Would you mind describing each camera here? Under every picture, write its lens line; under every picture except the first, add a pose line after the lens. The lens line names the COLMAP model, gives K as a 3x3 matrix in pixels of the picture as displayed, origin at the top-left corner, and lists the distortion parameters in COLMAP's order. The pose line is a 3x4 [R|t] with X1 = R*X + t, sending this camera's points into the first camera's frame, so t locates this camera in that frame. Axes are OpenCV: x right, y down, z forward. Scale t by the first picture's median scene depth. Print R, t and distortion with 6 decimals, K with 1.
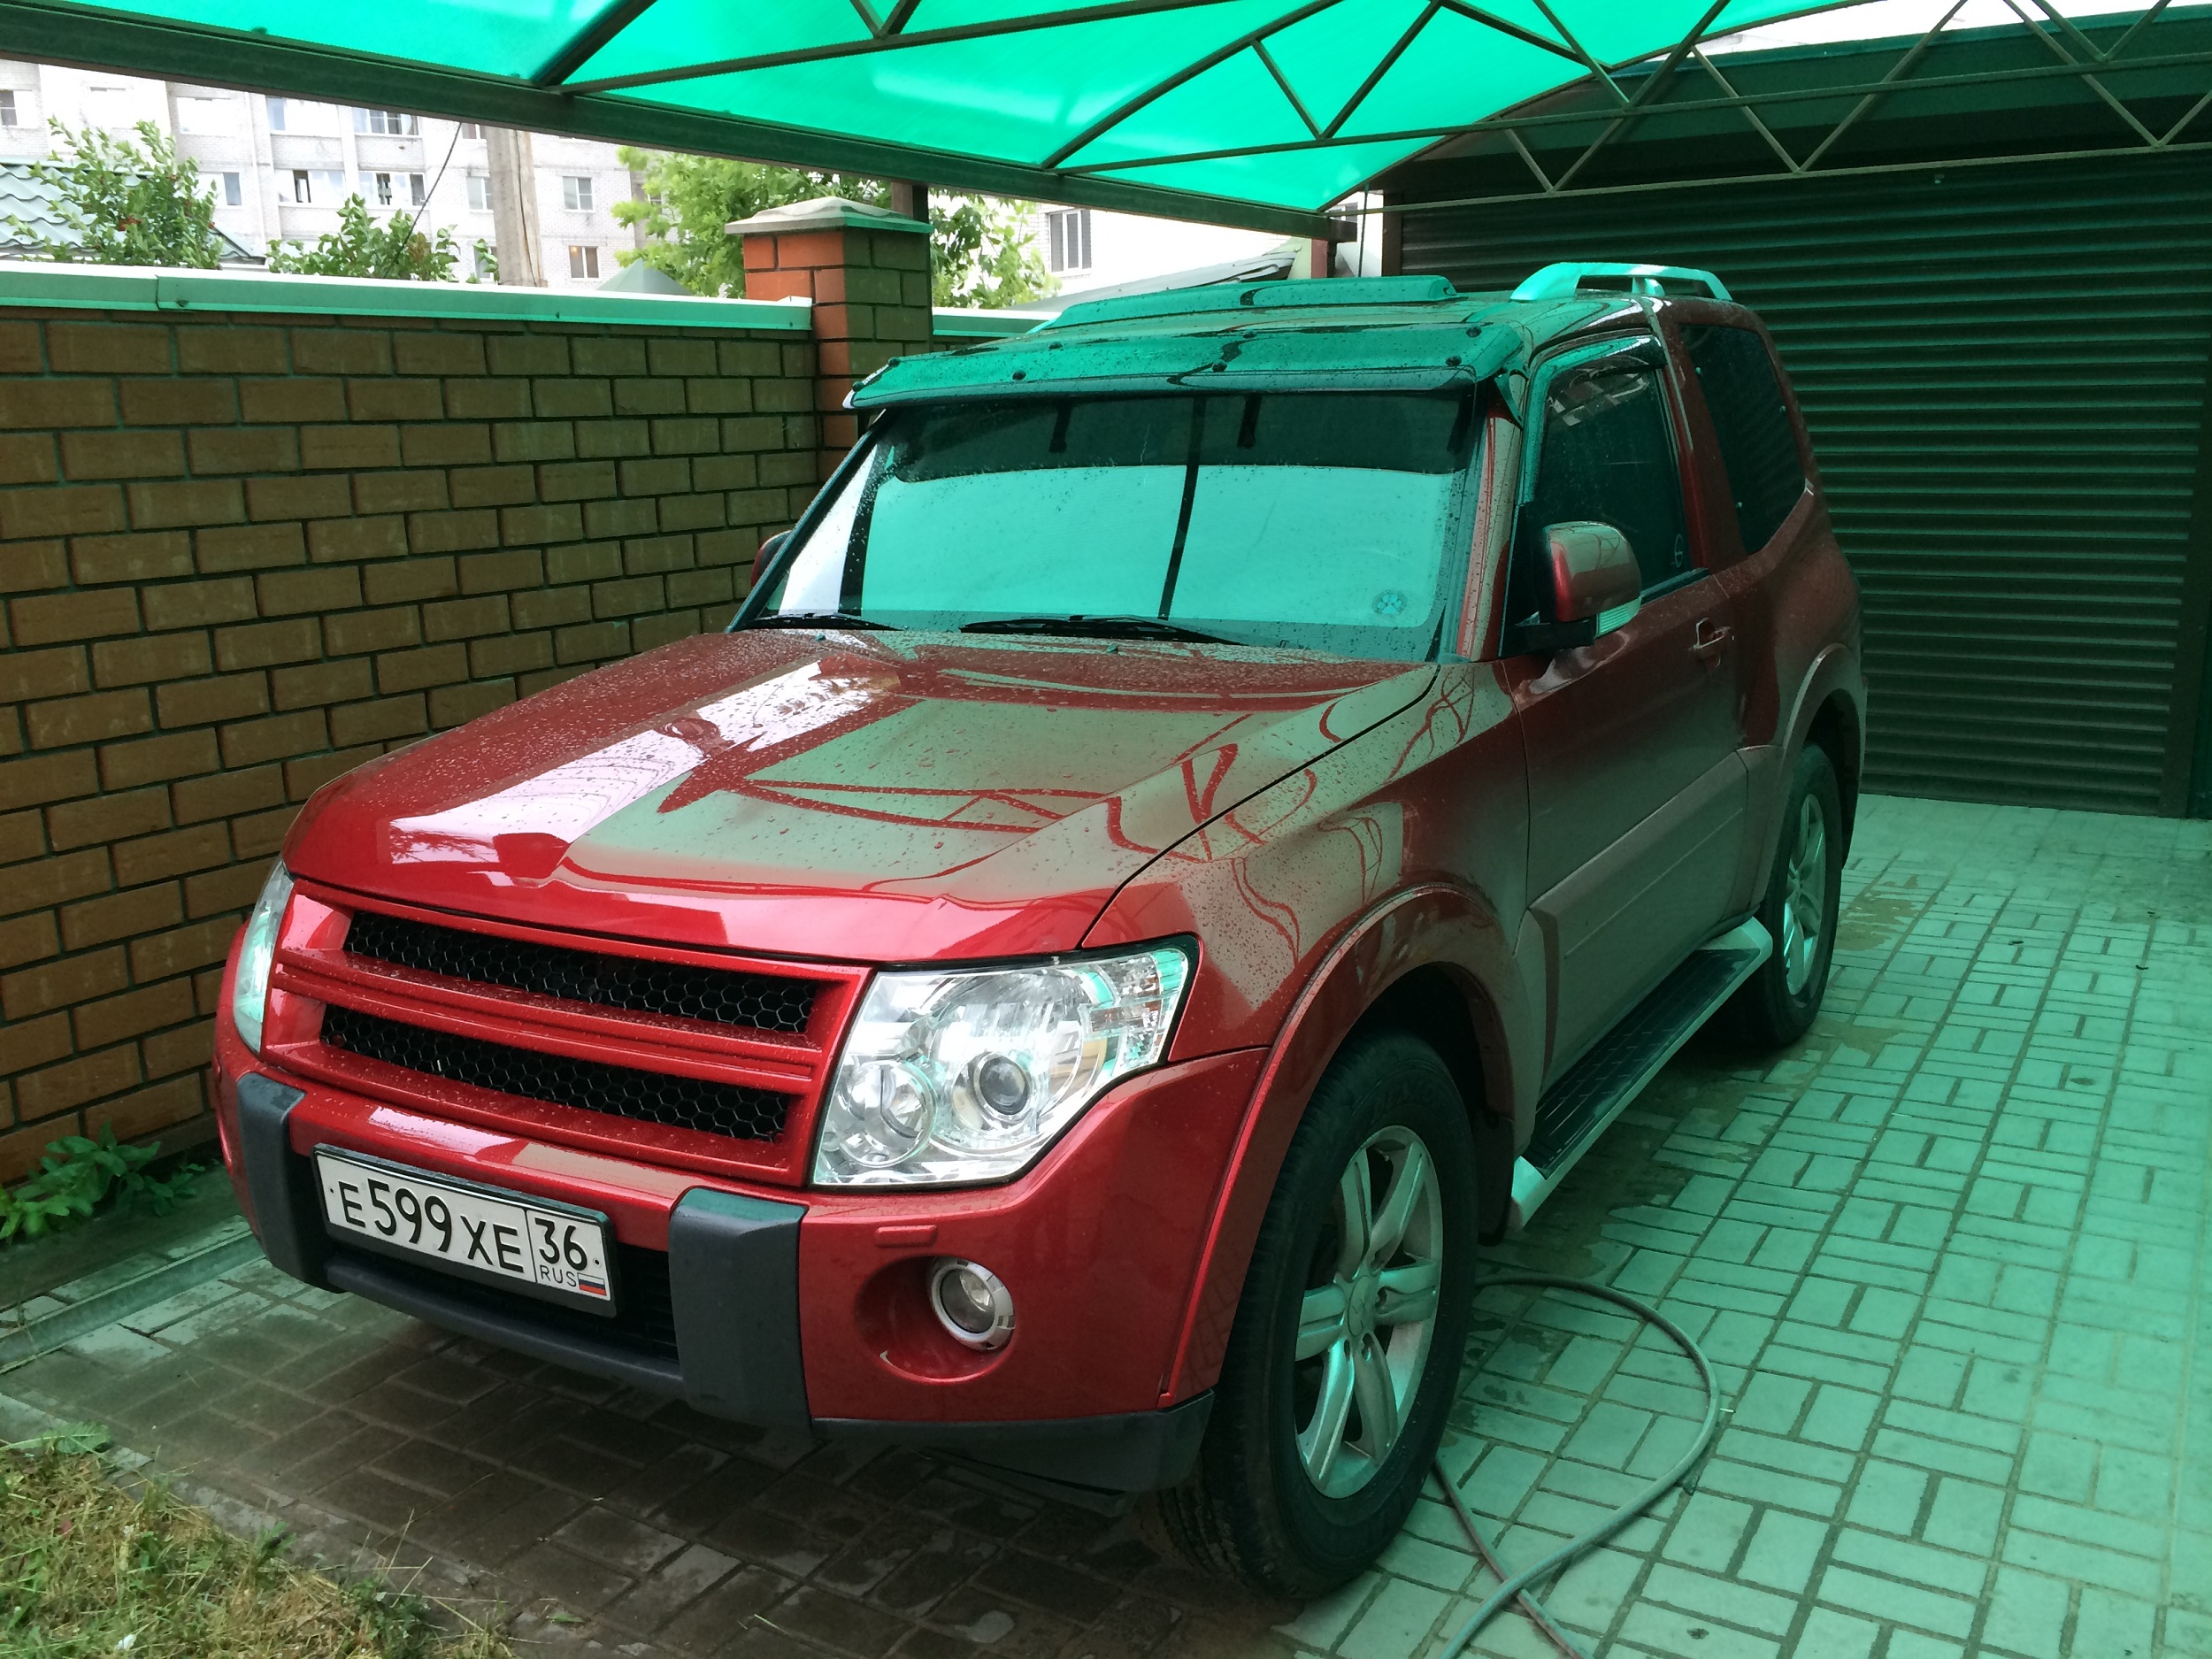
lens RADIAL K [[1961.3, 0, 1104.5], [0, 1961.3, 830.9], [0, 0, 1]] dist [-0.001600, -0.004730]
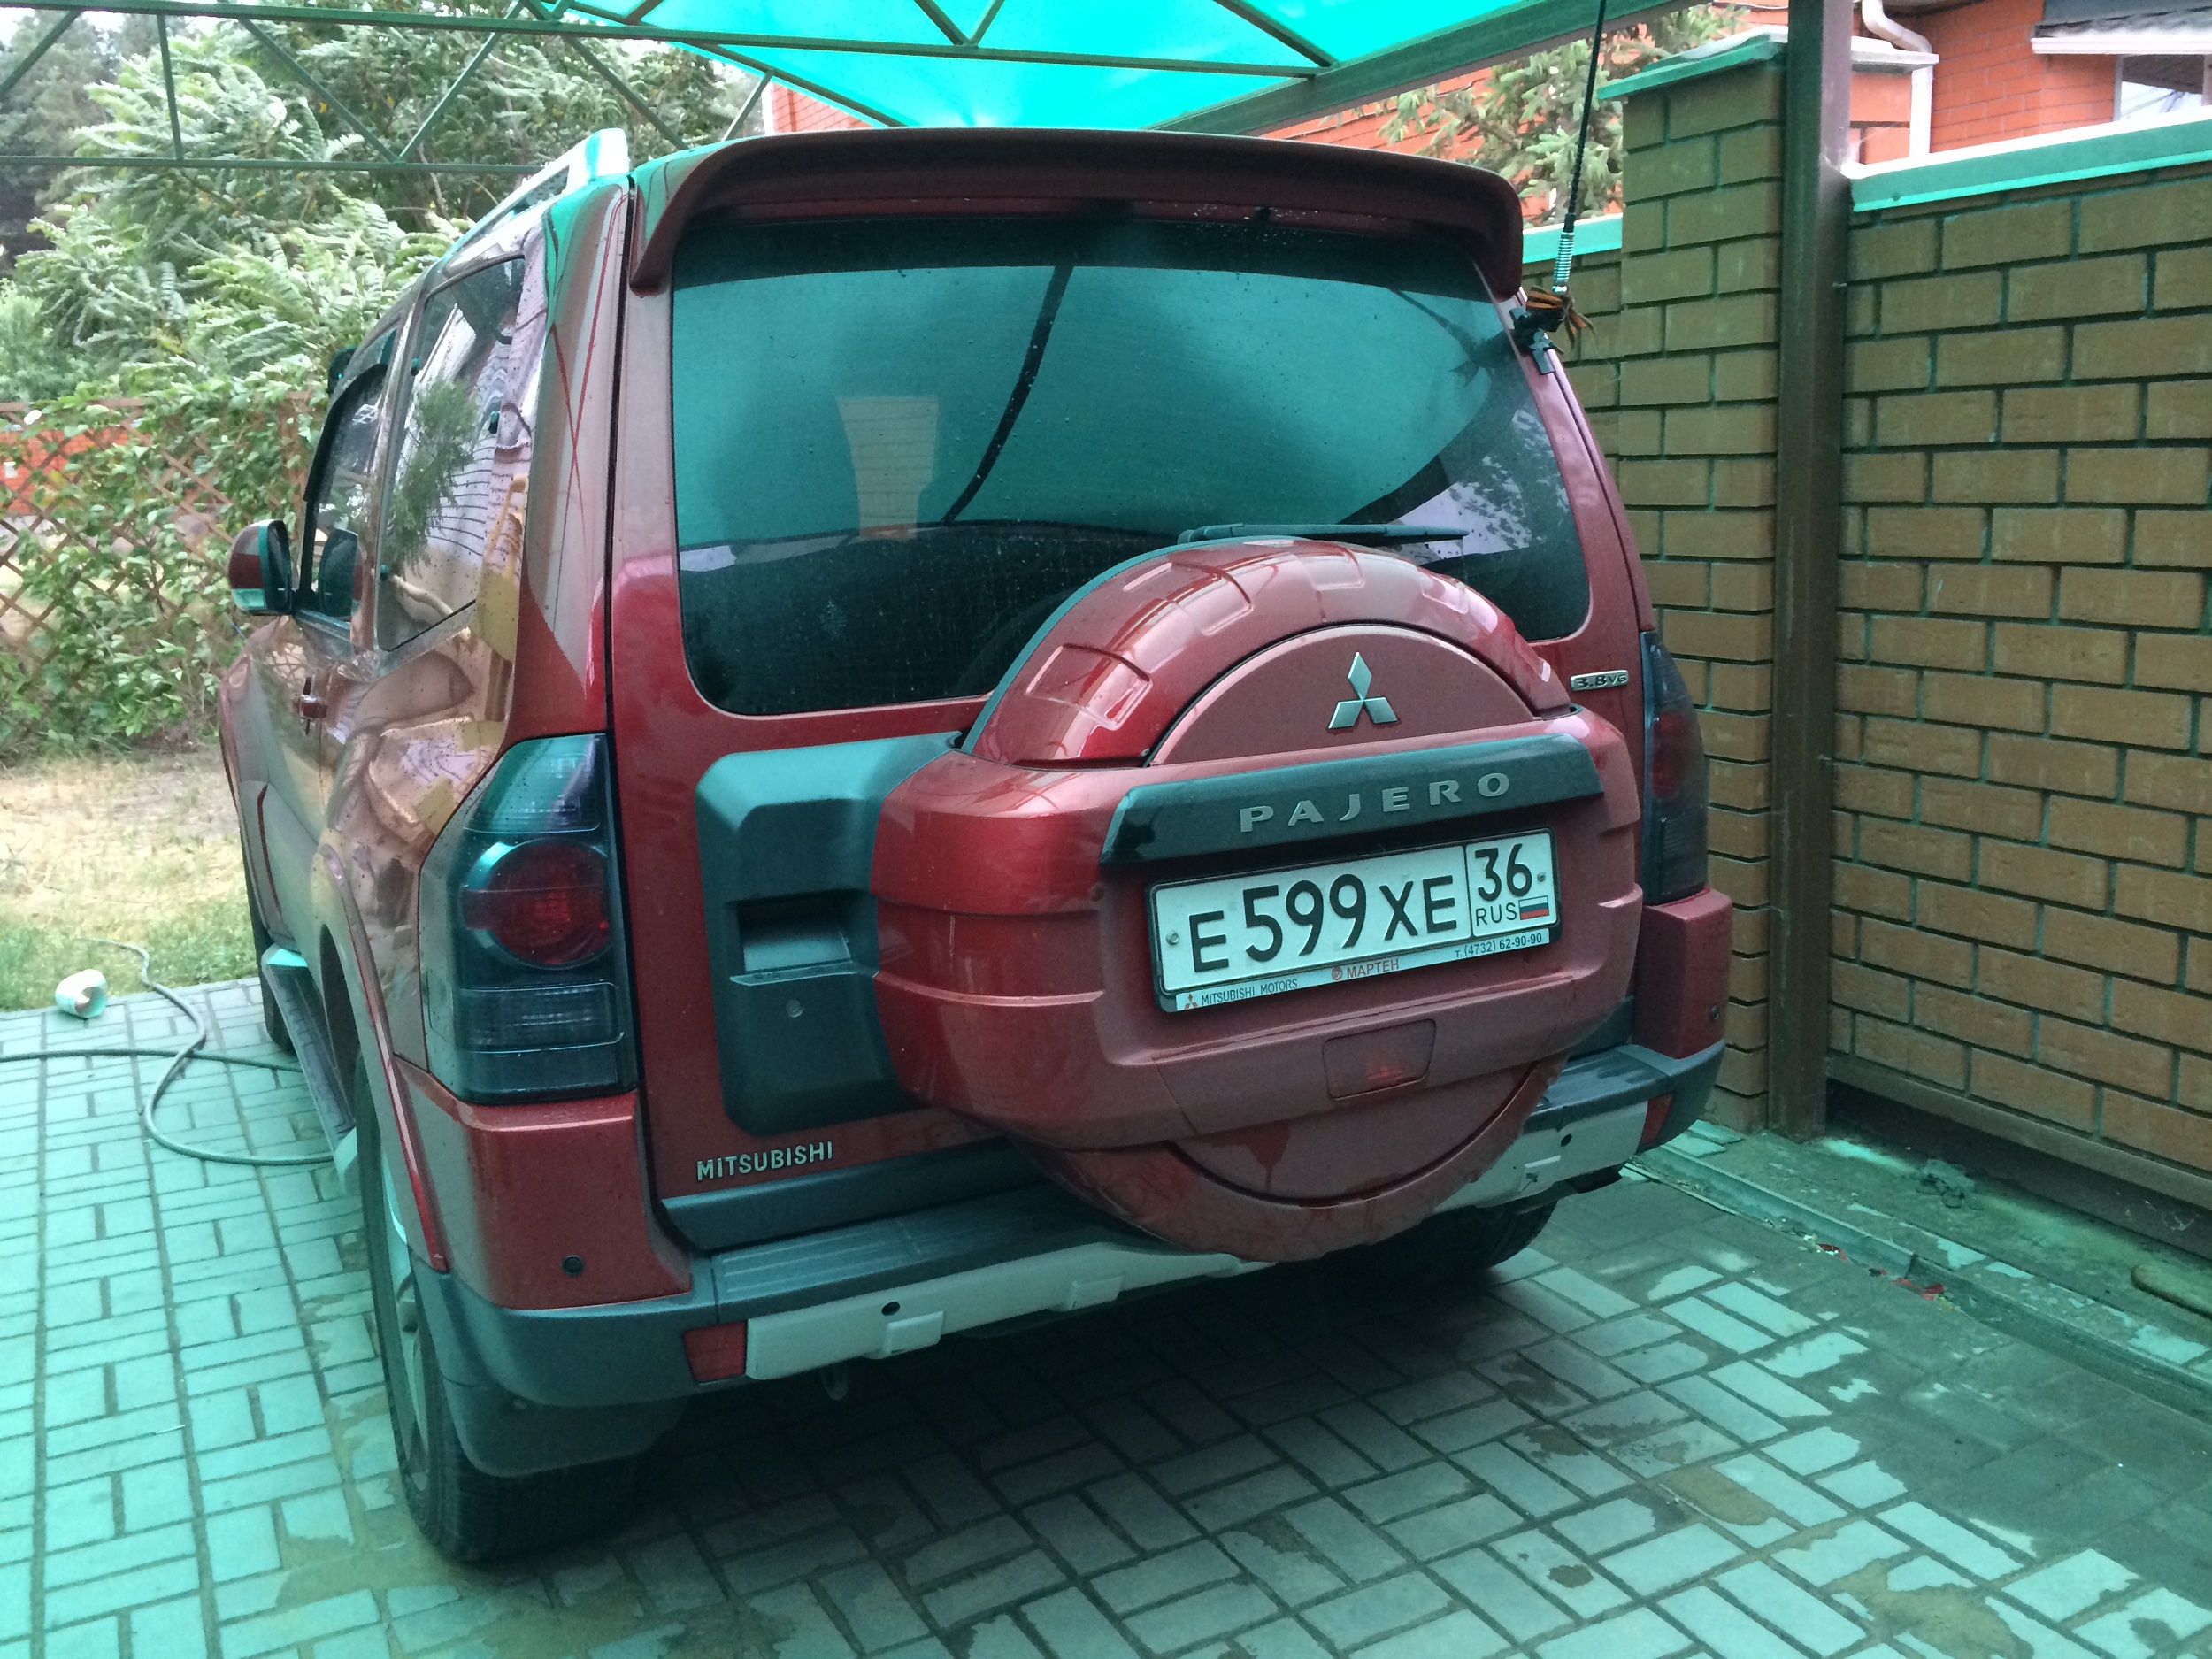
lens RADIAL K [[1961.3, 0, 1108.3], [0, 1961.3, 828.4], [0, 0, 1]] dist [-0.001600, -0.004730]
pose [[-0.521475, 0.201326, -0.829175, 0.862689], [-0.152827, 0.934014, 0.322895, -0.380169], [0.839469, 0.295102, -0.456297, 1.720303]]
